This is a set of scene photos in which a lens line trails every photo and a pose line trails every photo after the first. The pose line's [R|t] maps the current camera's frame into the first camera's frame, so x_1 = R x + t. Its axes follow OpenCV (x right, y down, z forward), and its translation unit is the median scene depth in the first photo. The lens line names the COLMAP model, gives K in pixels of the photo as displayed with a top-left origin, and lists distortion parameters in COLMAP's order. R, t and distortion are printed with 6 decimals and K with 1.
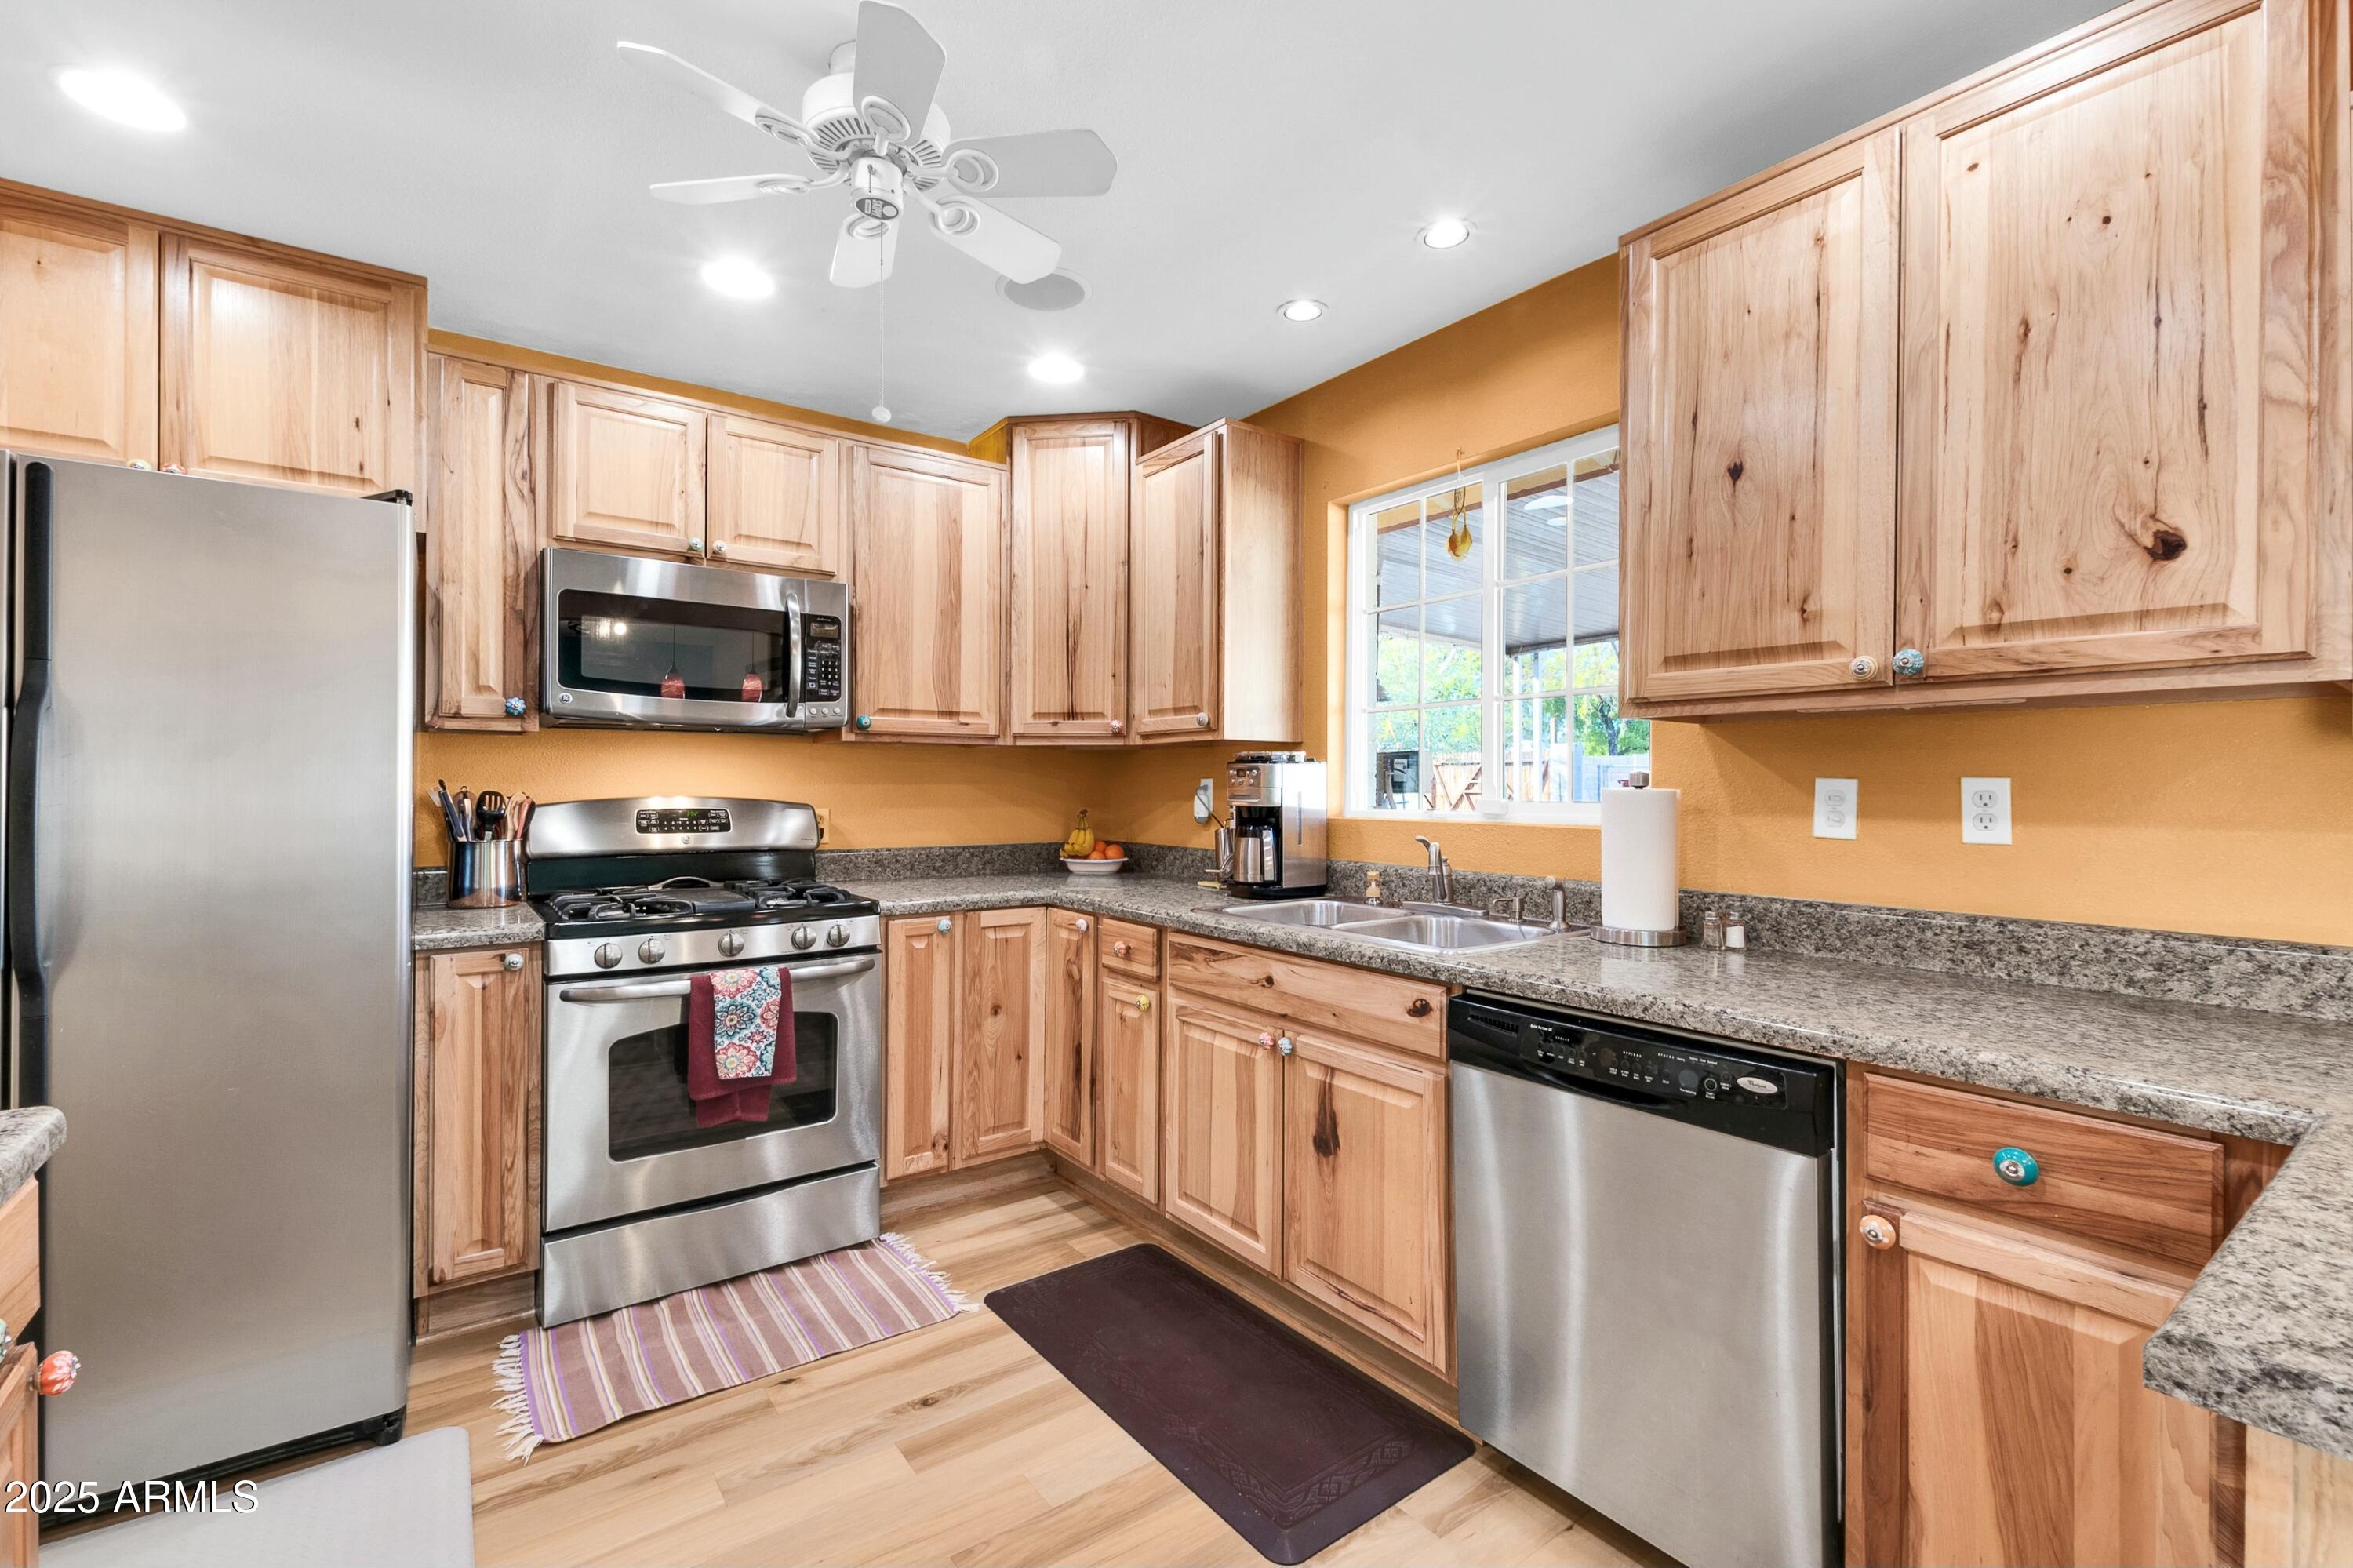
lens RADIAL K [[998.5, 0, 1176.5], [0, 998.5, 784.0], [0, 0, 1]] dist [0.001572, 0.000140]
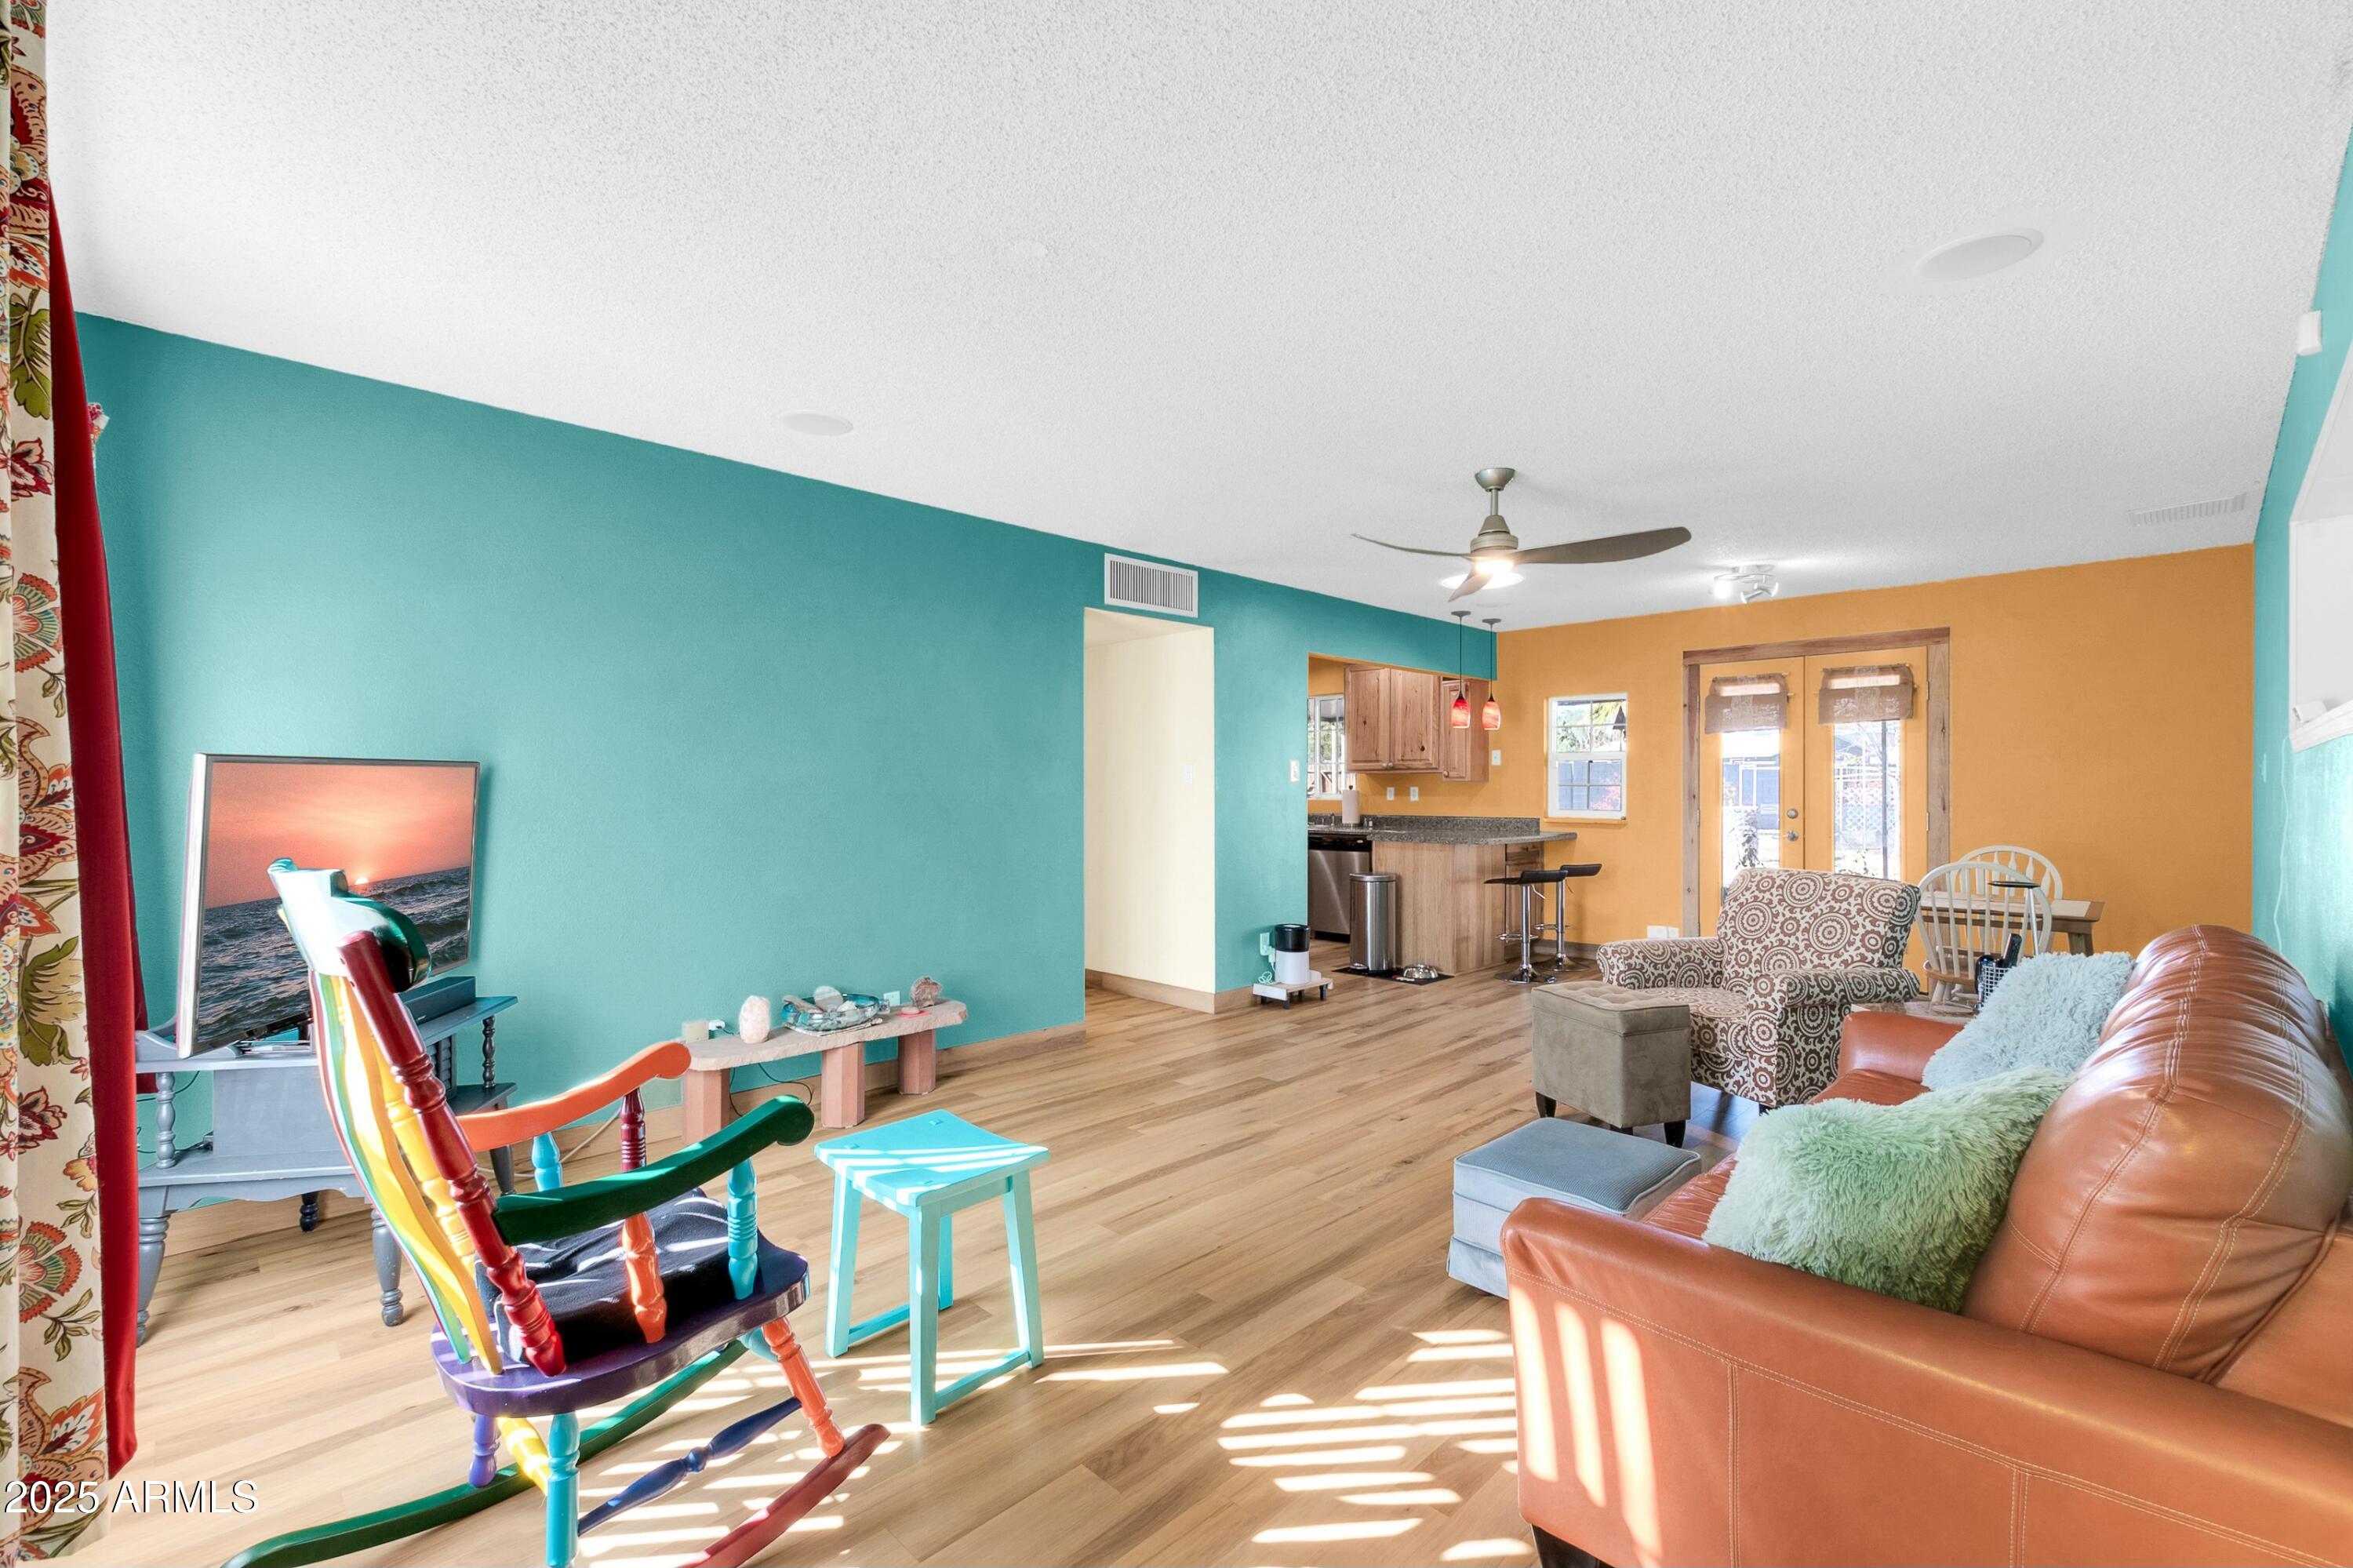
lens RADIAL K [[1034.4, 0, 1176.5], [0, 1034.4, 784.0], [0, 0, 1]] dist [0.001594, 0.000575]
pose [[0.987496, -0.007507, 0.157468, -0.979308], [0.008020, 0.999964, -0.002621, -0.013671], [-0.157443, 0.003851, 0.987521, -3.317653]]
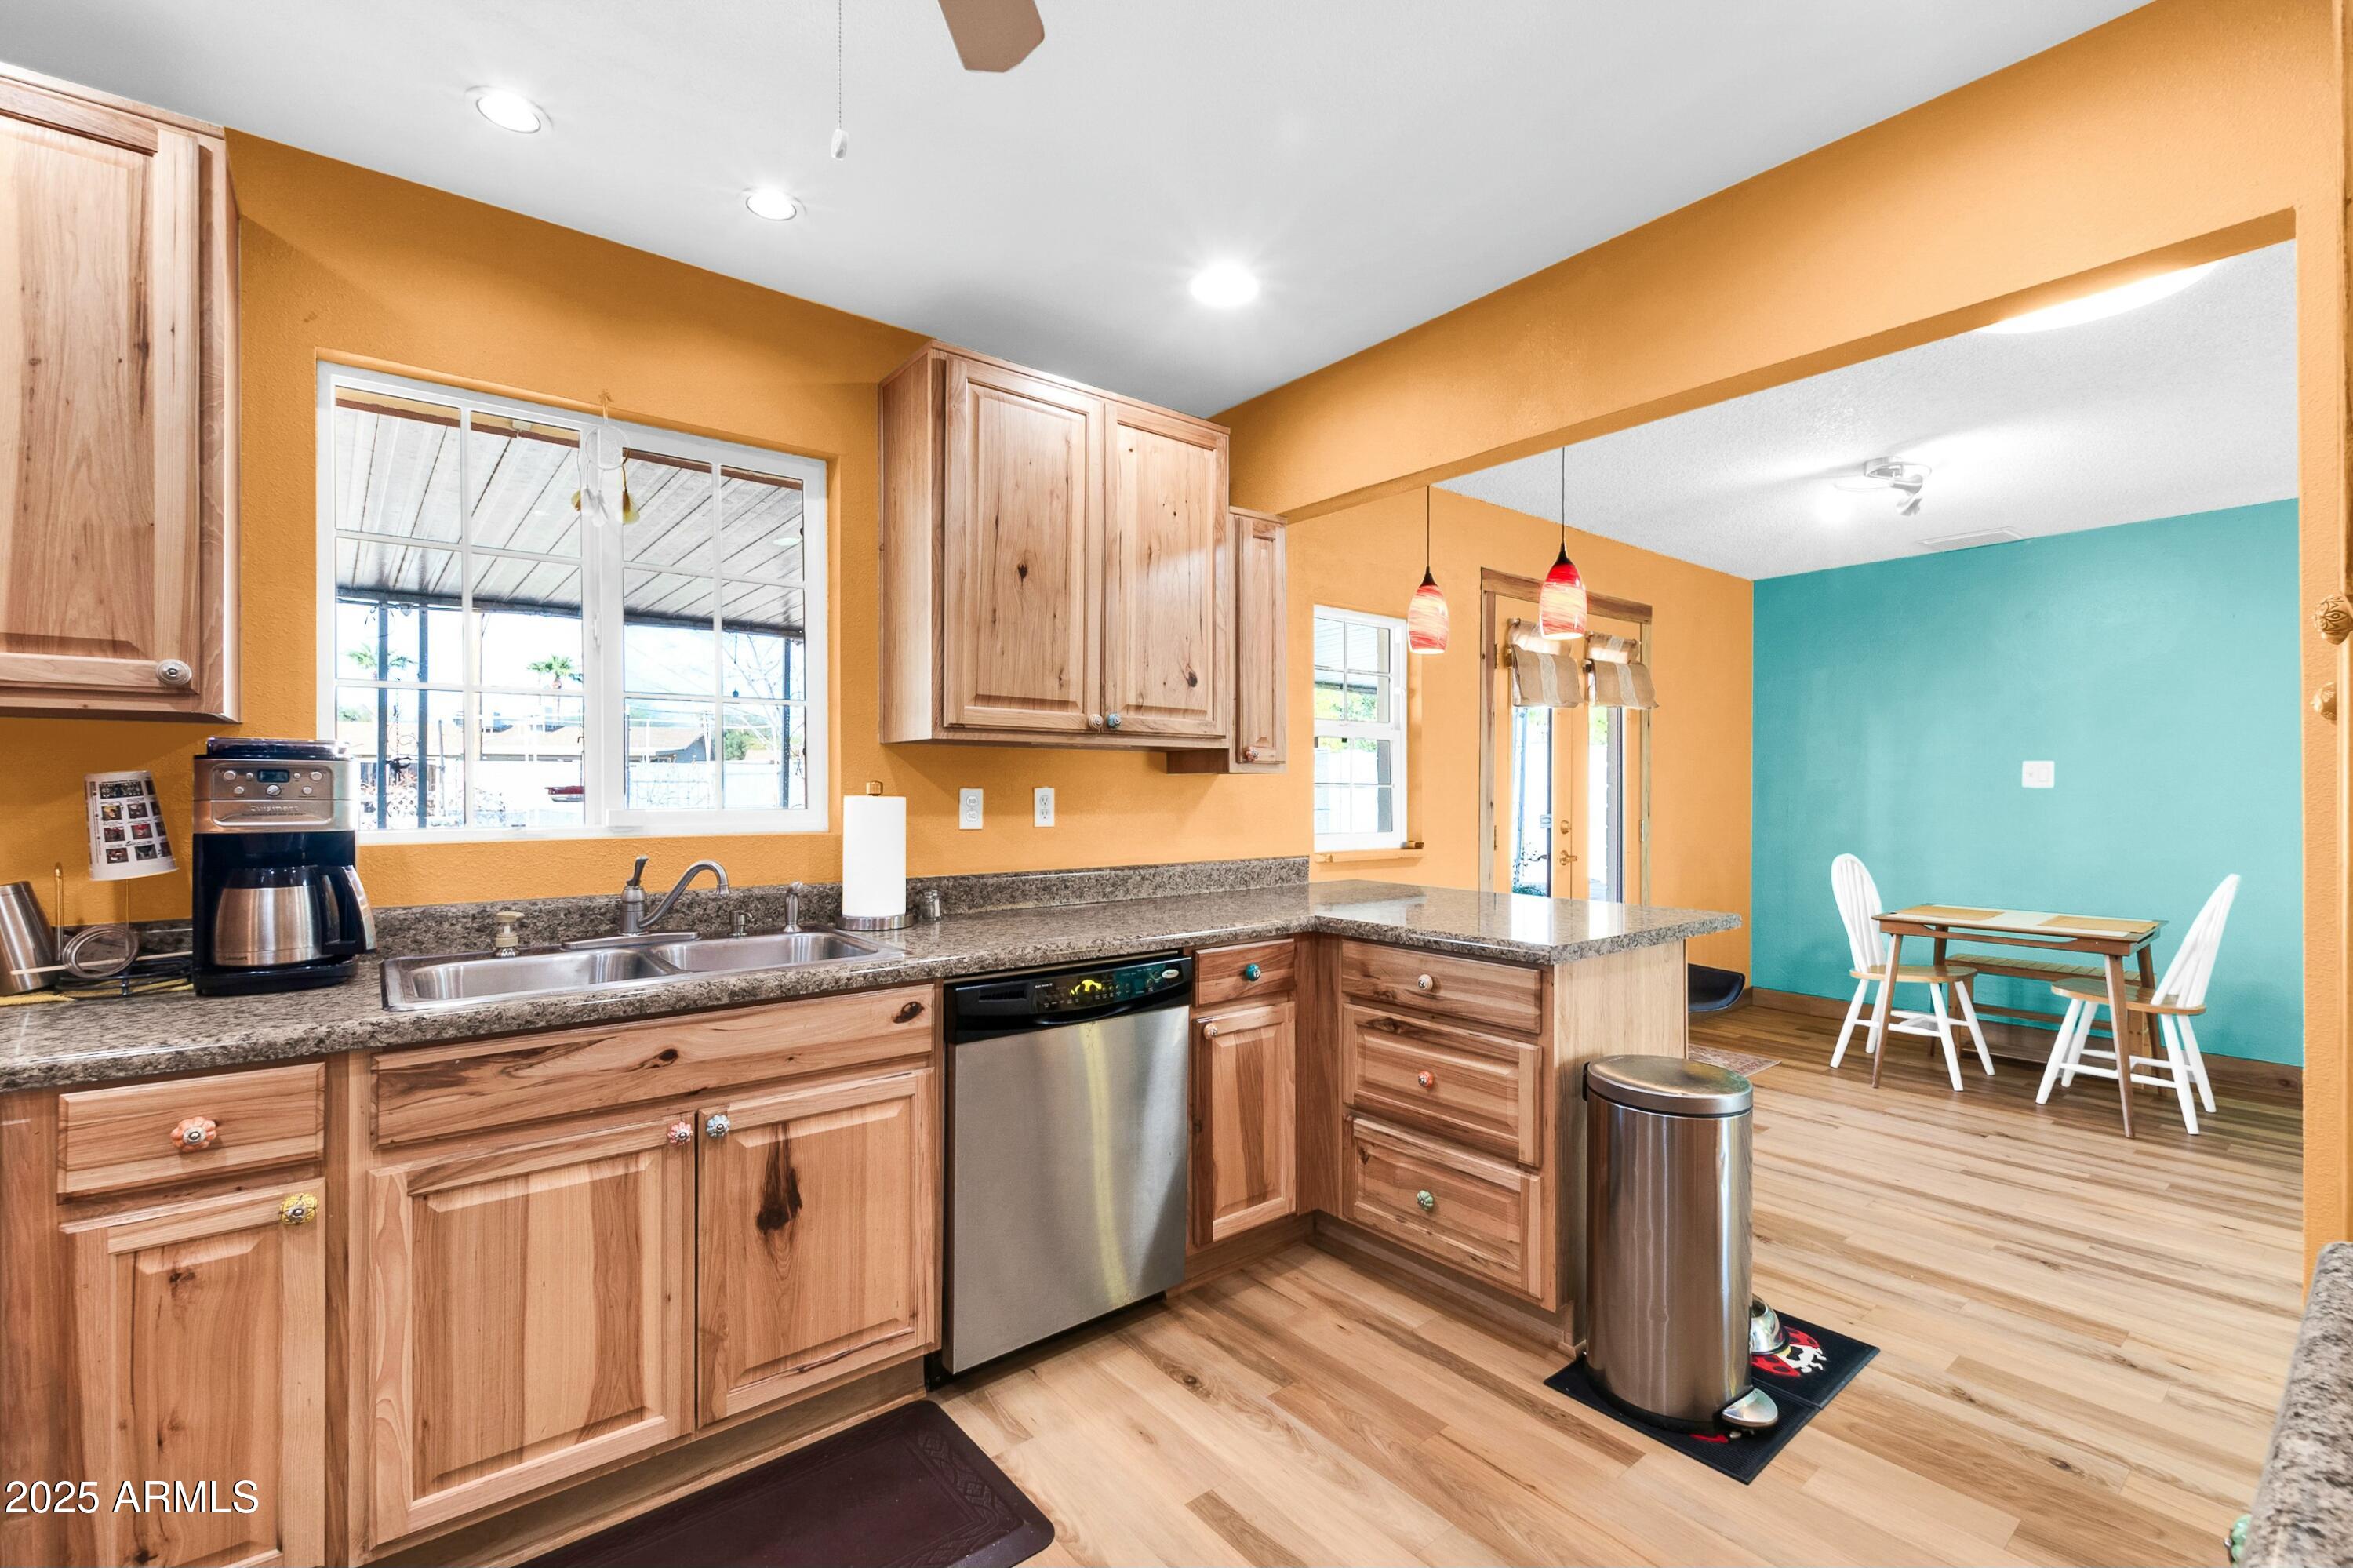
lens RADIAL K [[1034.4, 0, 1176.5], [0, 1034.4, 784.0], [0, 0, 1]] dist [0.001594, 0.000575]
pose [[-0.038650, -0.000154, 0.999253, -0.819677], [-0.003446, 0.999994, 0.000021, -0.011241], [-0.999247, -0.003443, -0.038650, 0.754941]]
